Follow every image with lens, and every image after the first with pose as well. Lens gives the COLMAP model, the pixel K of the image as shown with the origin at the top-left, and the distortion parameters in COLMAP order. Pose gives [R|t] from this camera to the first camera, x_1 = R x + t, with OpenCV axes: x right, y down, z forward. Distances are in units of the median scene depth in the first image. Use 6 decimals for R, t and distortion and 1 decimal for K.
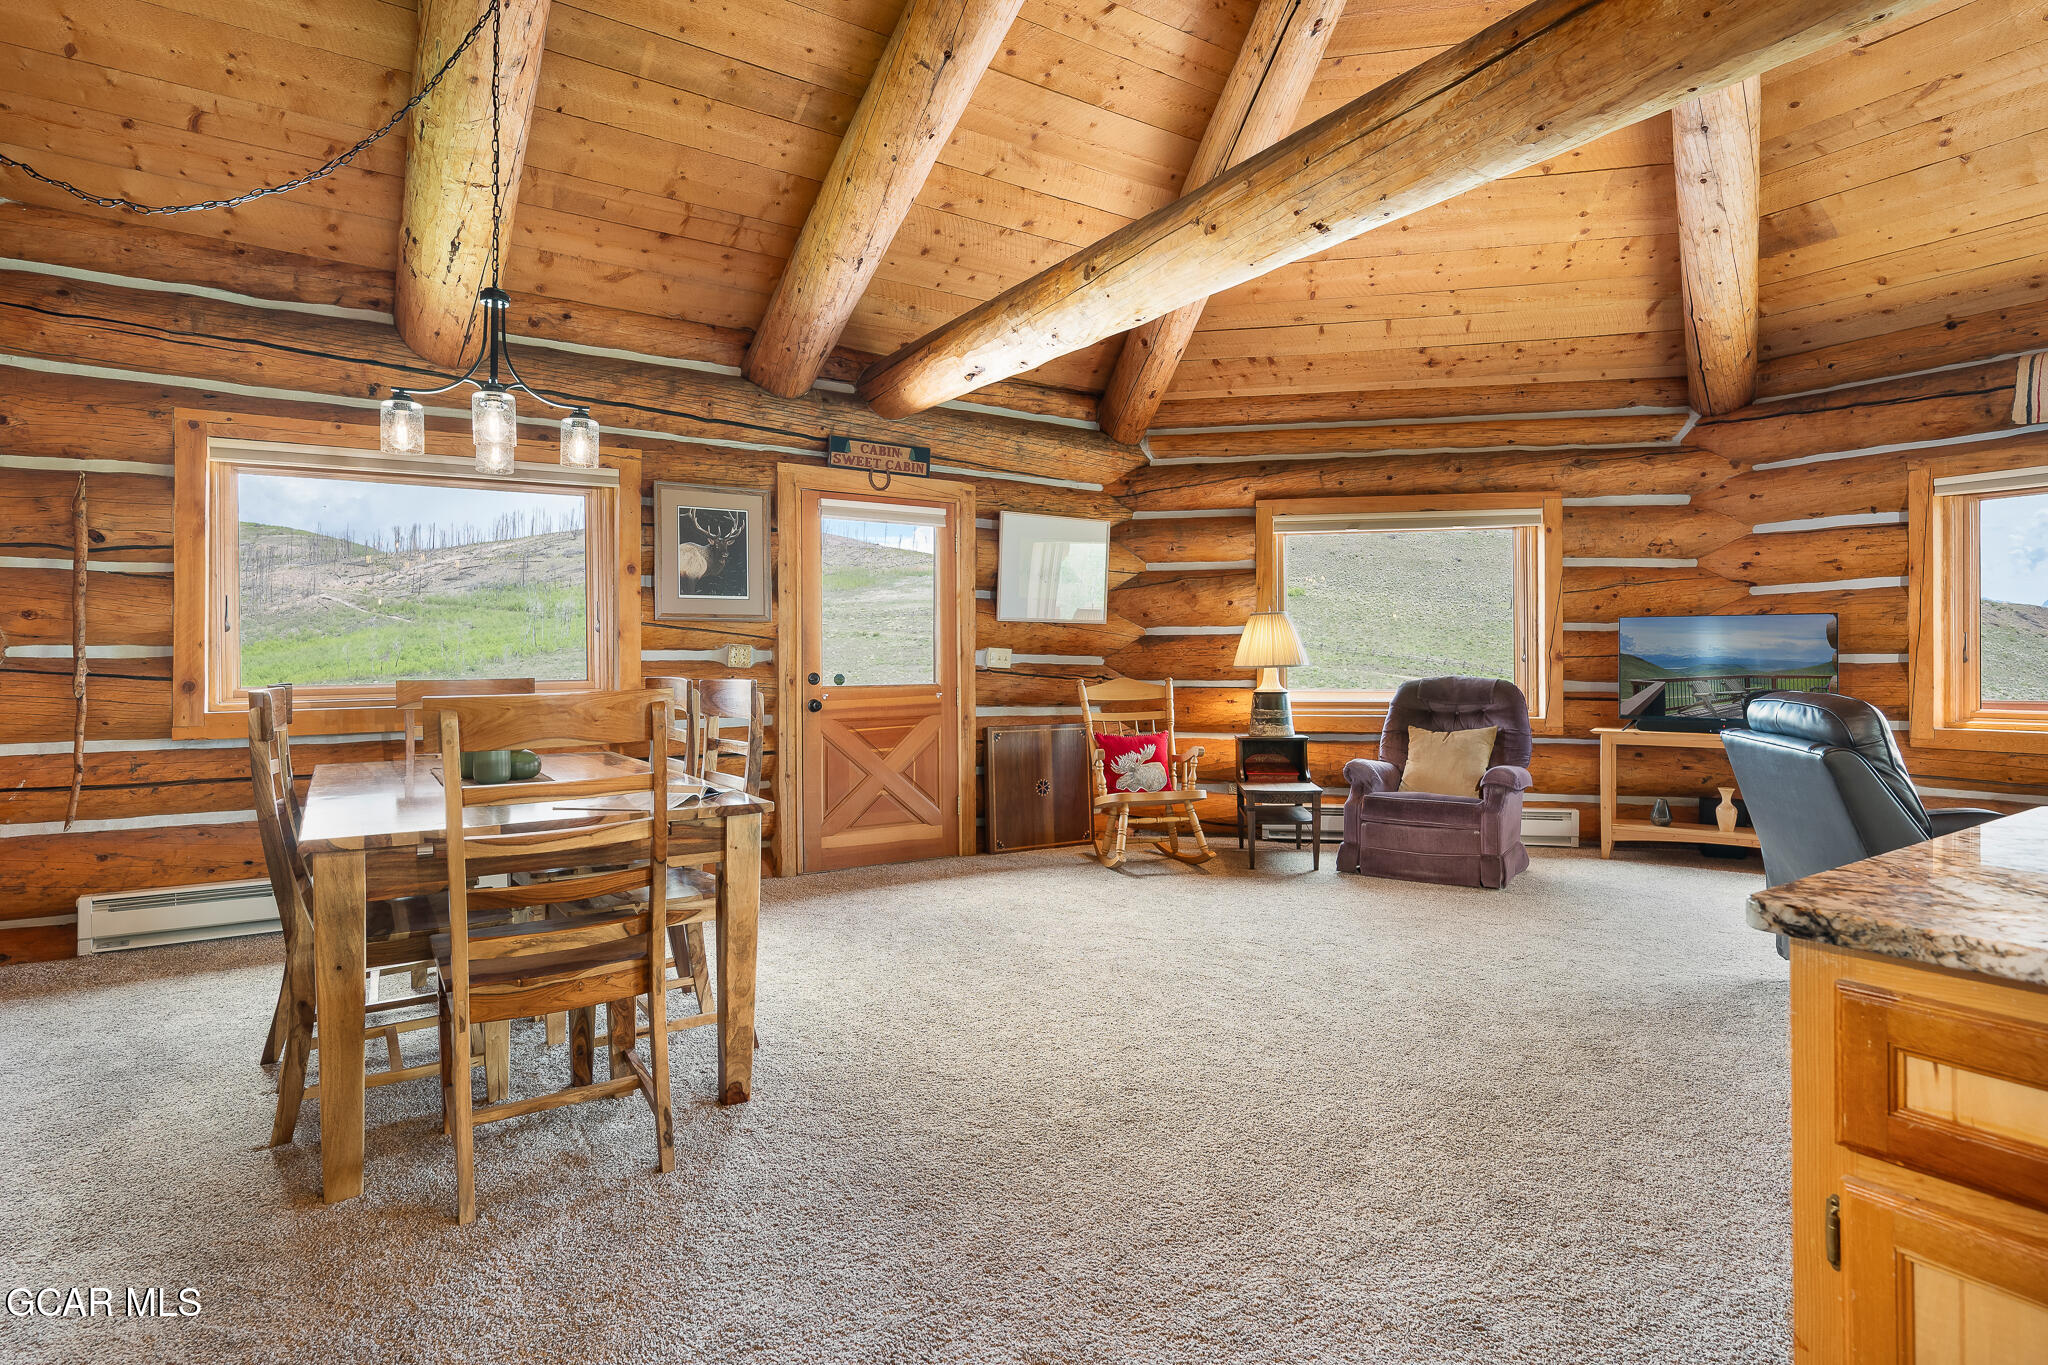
lens RADIAL K [[1054.1, 0, 1027.3], [0, 1054.1, 658.9], [0, 0, 1]] dist [-0.000415, -0.000266]
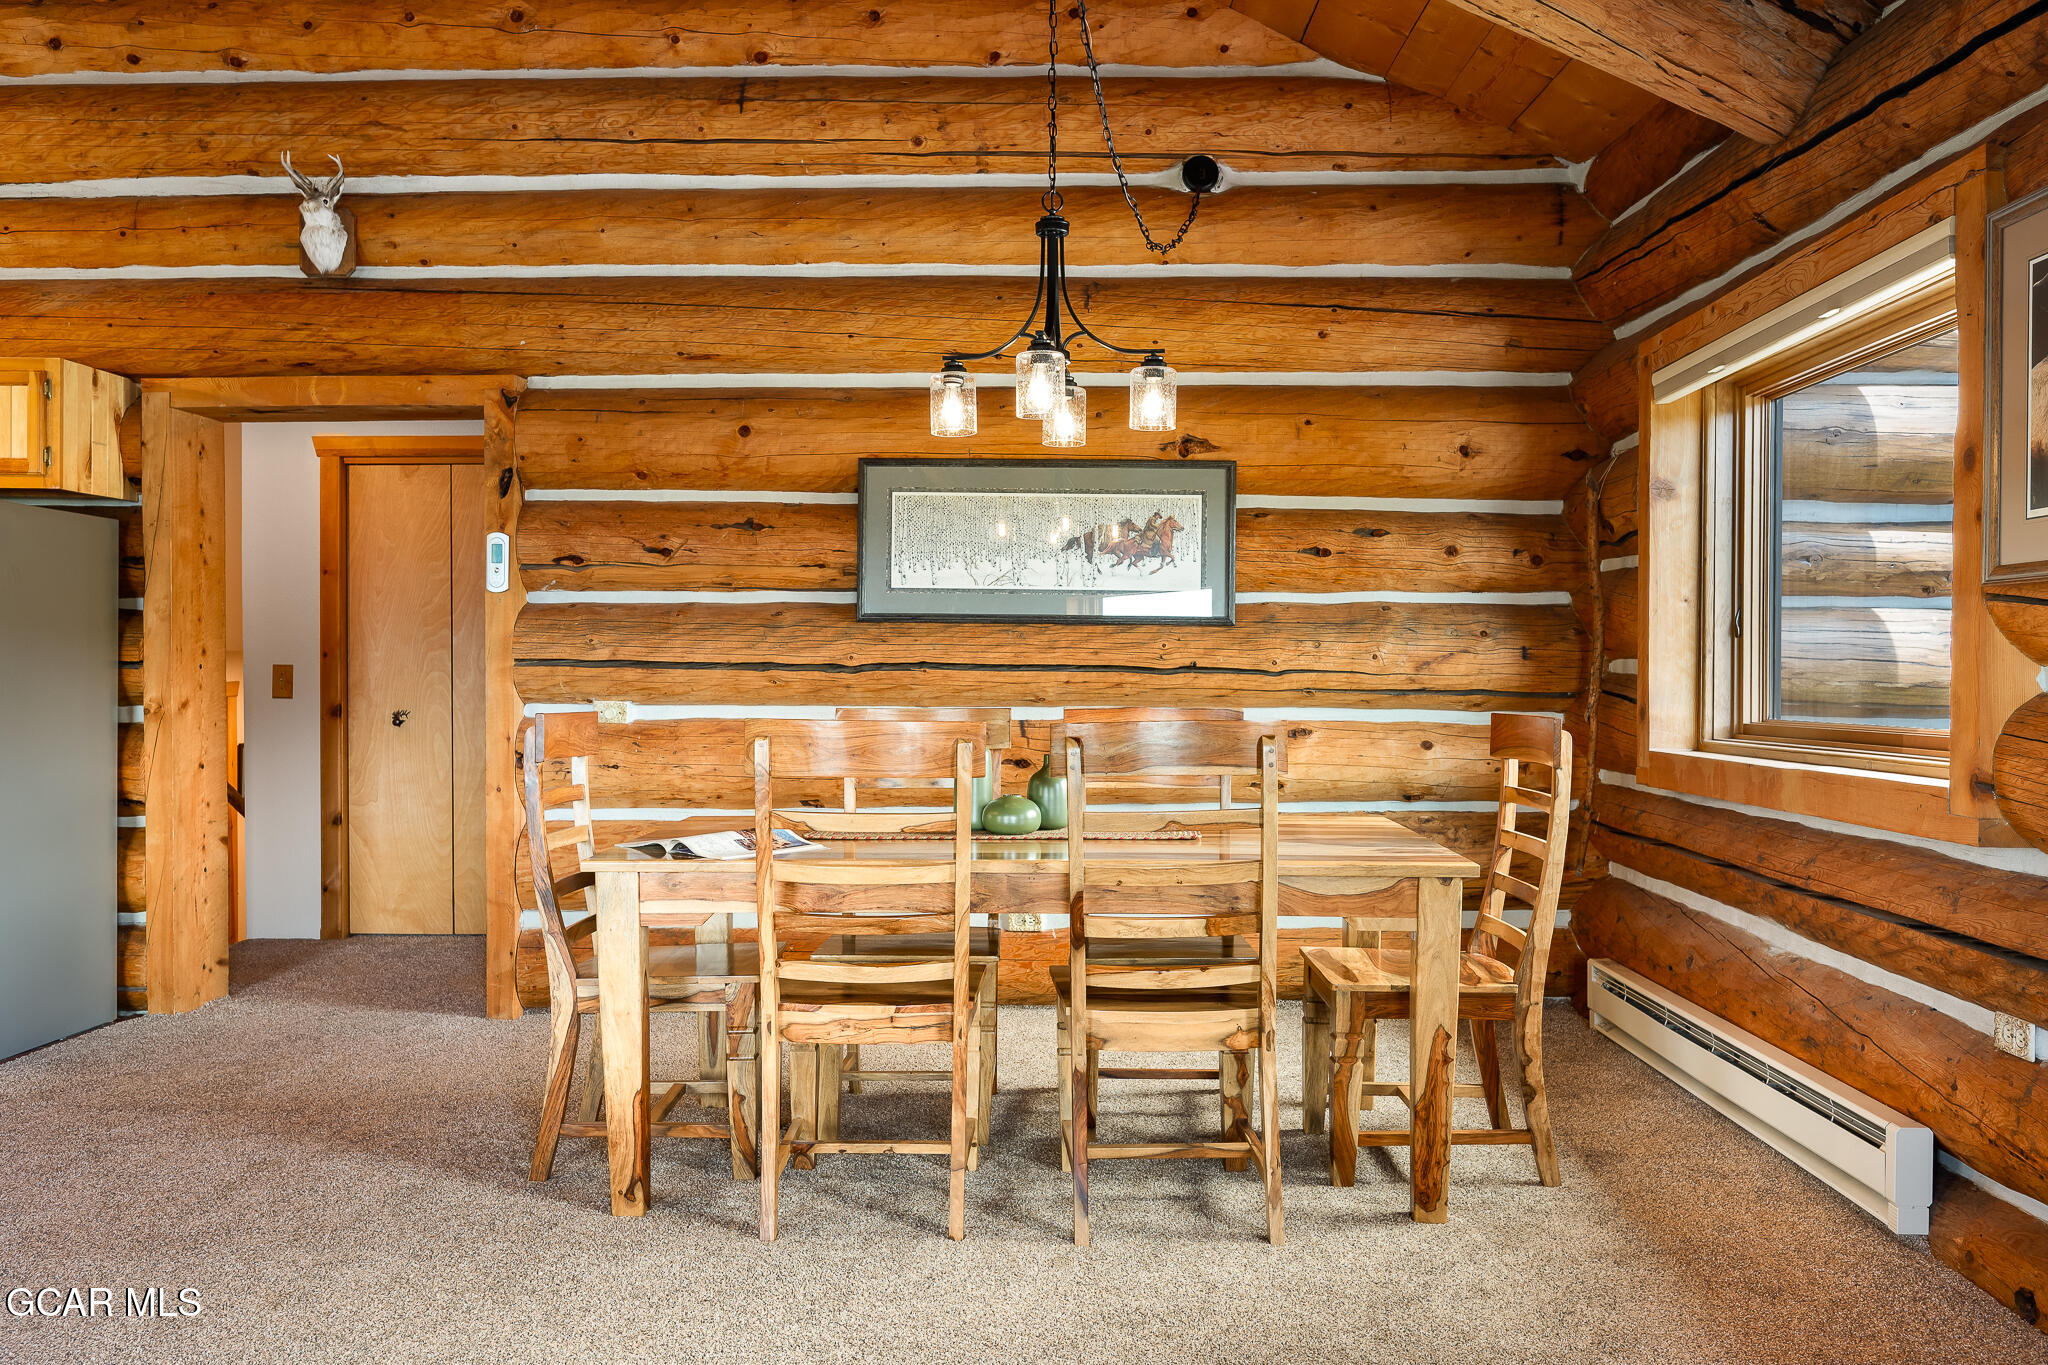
lens RADIAL K [[1578.7, 0, 1027.5], [0, 1578.7, 675.2], [0, 0, 1]] dist [-0.006157, -0.001337]
pose [[-0.564779, 0.009530, -0.825187, 0.286808], [0.000945, 0.999940, 0.010902, -0.011262], [0.825241, 0.005377, -0.564755, 0.987553]]
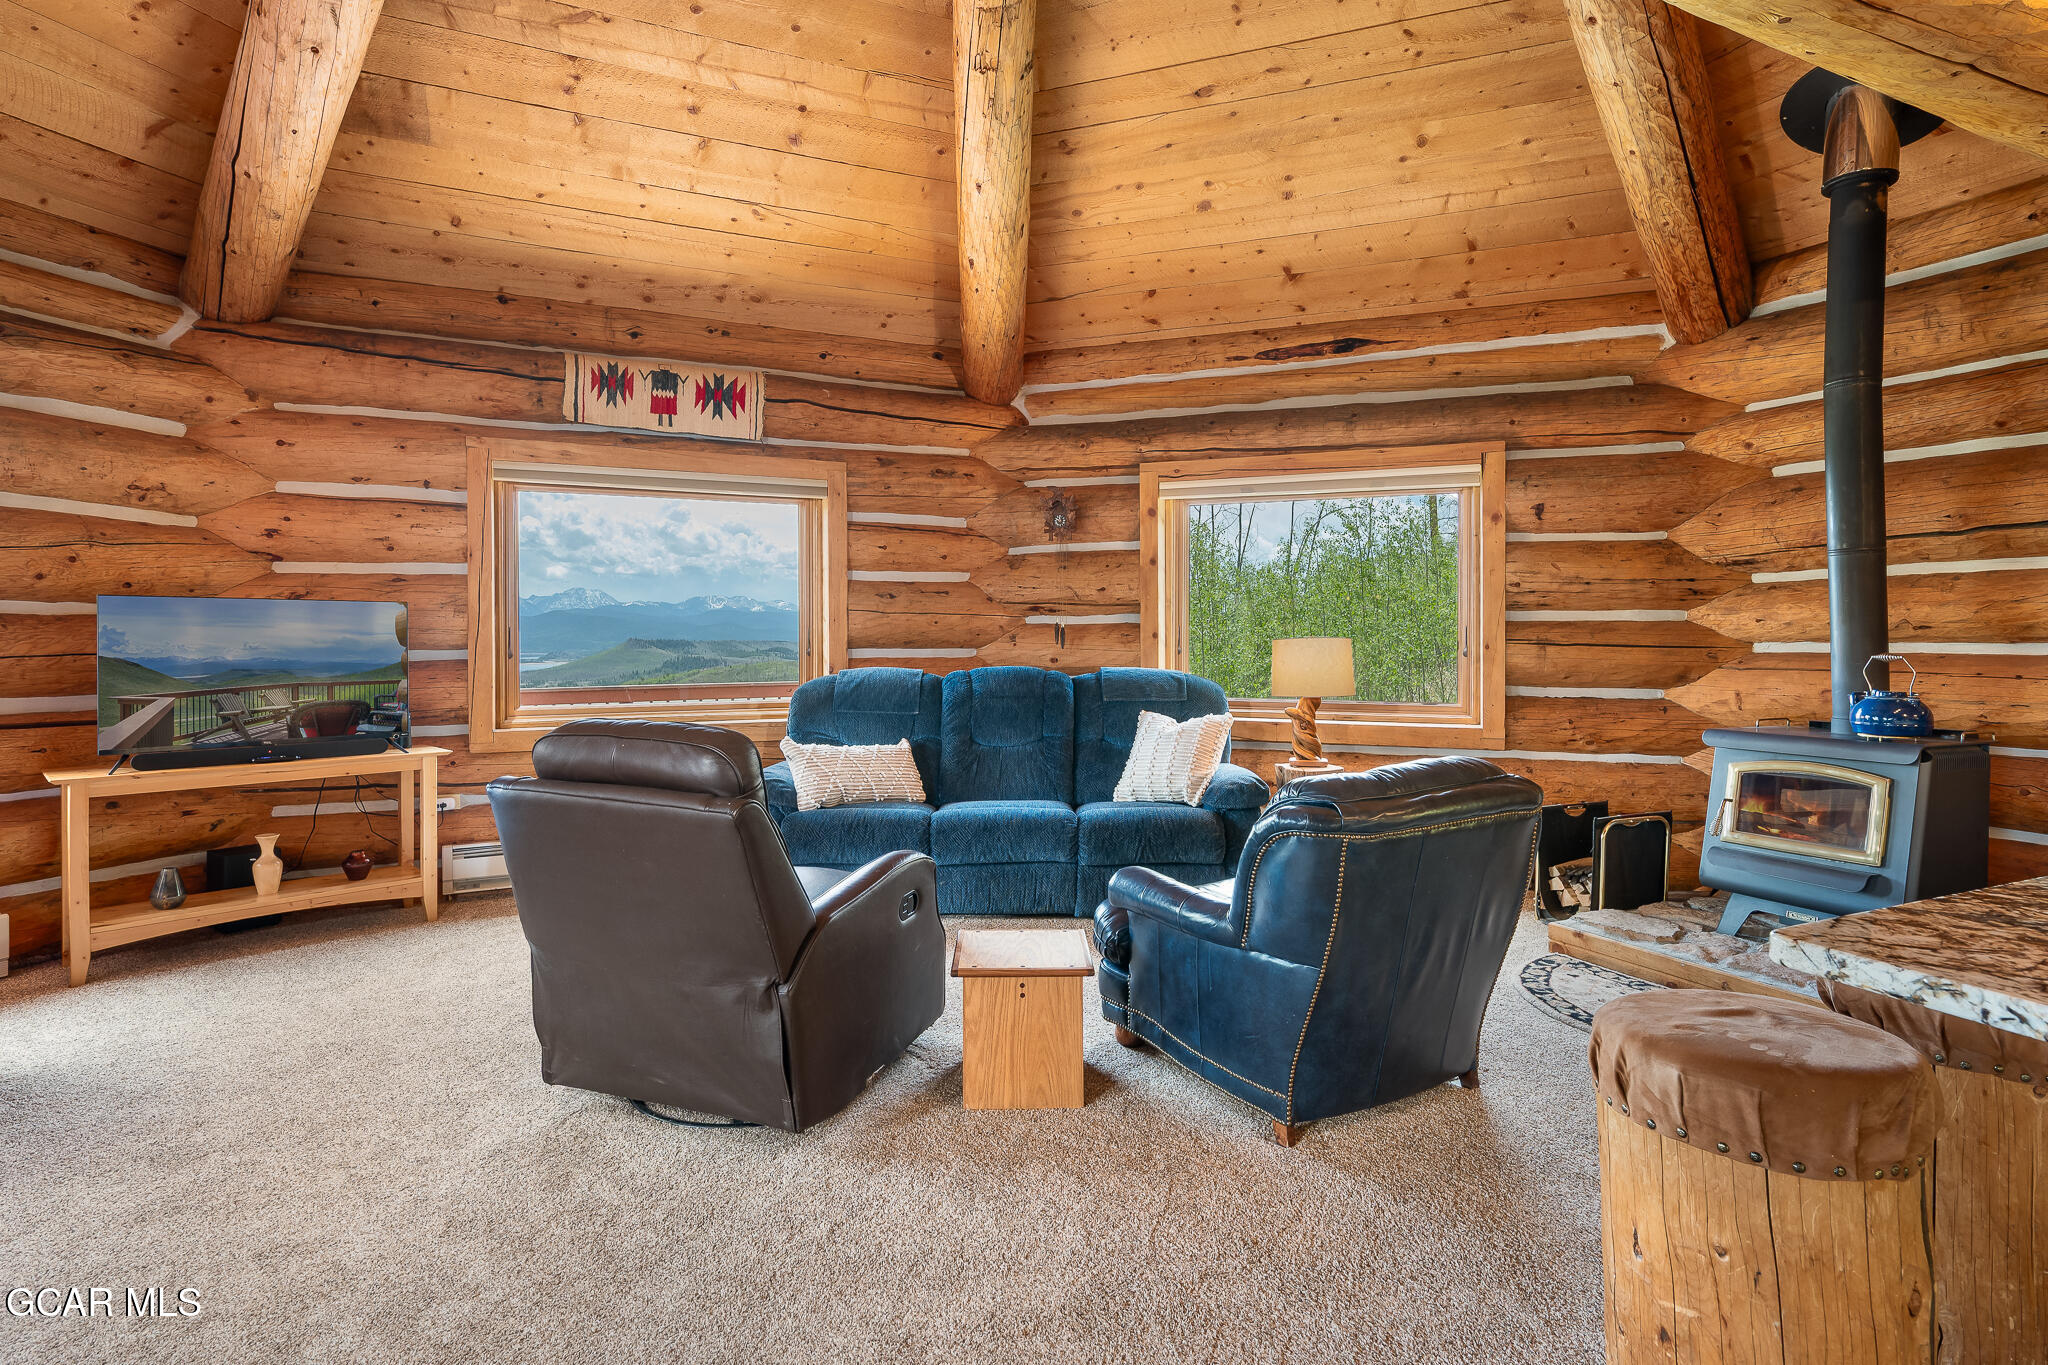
lens RADIAL K [[1014.1, 0, 1025.7], [0, 1014.1, 644.6], [0, 0, 1]] dist [-0.001778, -0.000140]
pose [[0.160694, -0.005678, 0.986988, 0.058080], [-0.002760, 0.999977, 0.006202, -0.016134], [-0.987000, -0.003721, 0.160674, 0.387134]]
